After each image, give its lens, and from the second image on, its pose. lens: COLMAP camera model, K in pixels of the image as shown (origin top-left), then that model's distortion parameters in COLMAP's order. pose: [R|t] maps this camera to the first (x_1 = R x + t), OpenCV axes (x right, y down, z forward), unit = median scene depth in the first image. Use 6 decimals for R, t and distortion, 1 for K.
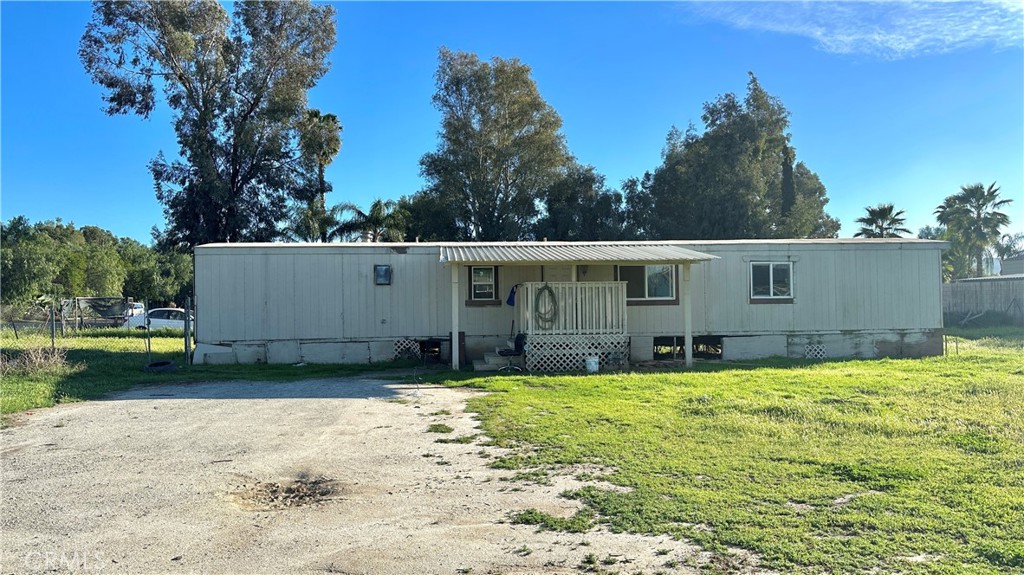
lens RADIAL K [[691.0, 0, 512.0], [0, 691.0, 287.5], [0, 0, 1]] dist [0.123149, -0.186090]
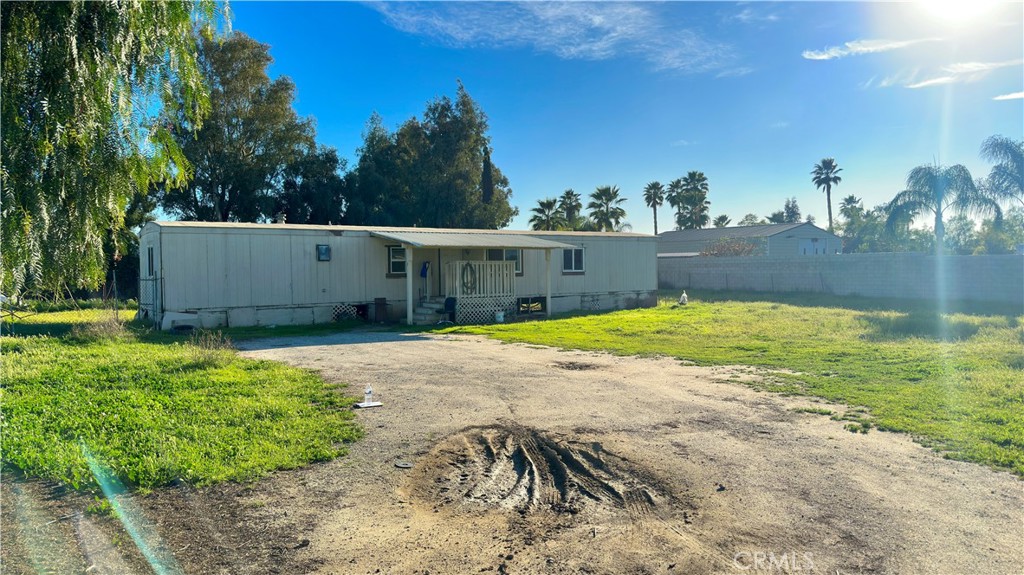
lens RADIAL K [[691.0, 0, 512.0], [0, 691.0, 287.5], [0, 0, 1]] dist [0.123149, -0.186090]
pose [[0.868745, -0.011644, 0.495123, -0.485974], [-0.009024, 0.999185, 0.039332, -0.007949], [-0.495177, -0.038637, 0.867932, -0.234622]]
